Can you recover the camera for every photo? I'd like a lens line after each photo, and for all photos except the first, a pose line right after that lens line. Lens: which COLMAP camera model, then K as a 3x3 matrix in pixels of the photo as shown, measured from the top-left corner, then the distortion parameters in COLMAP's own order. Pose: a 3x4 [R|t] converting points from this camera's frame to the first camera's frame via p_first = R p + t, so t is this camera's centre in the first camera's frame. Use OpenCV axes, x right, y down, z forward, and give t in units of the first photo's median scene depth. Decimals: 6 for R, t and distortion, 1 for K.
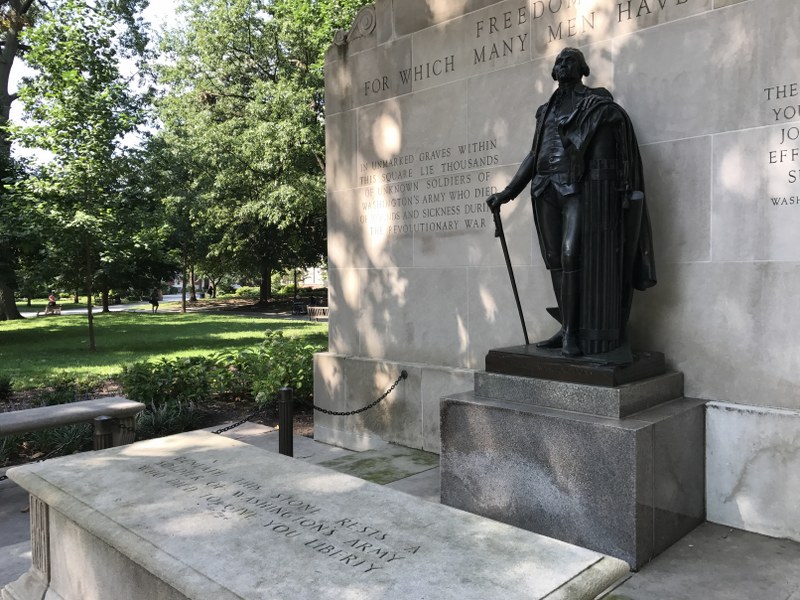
lens RADIAL K [[660.0, 0, 400.8], [0, 660.0, 292.3], [0, 0, 1]] dist [0.075717, -0.034566]
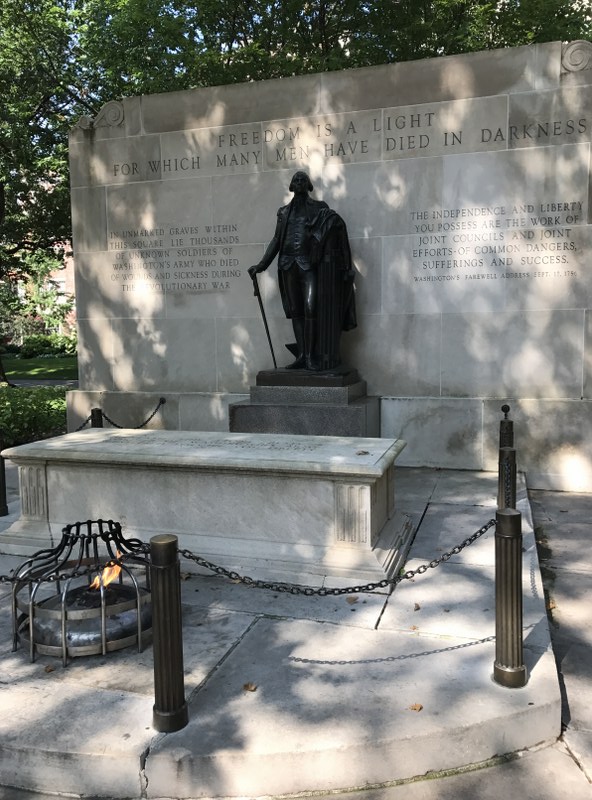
lens RADIAL K [[681.4, 0, 296.1], [0, 681.4, 398.8], [0, 0, 1]] dist [0.040799, -0.011641]
pose [[0.898284, -0.048577, 0.436721, -0.382830], [0.017731, 0.997068, 0.074434, 0.028242], [-0.439057, -0.059120, 0.896512, -0.353456]]
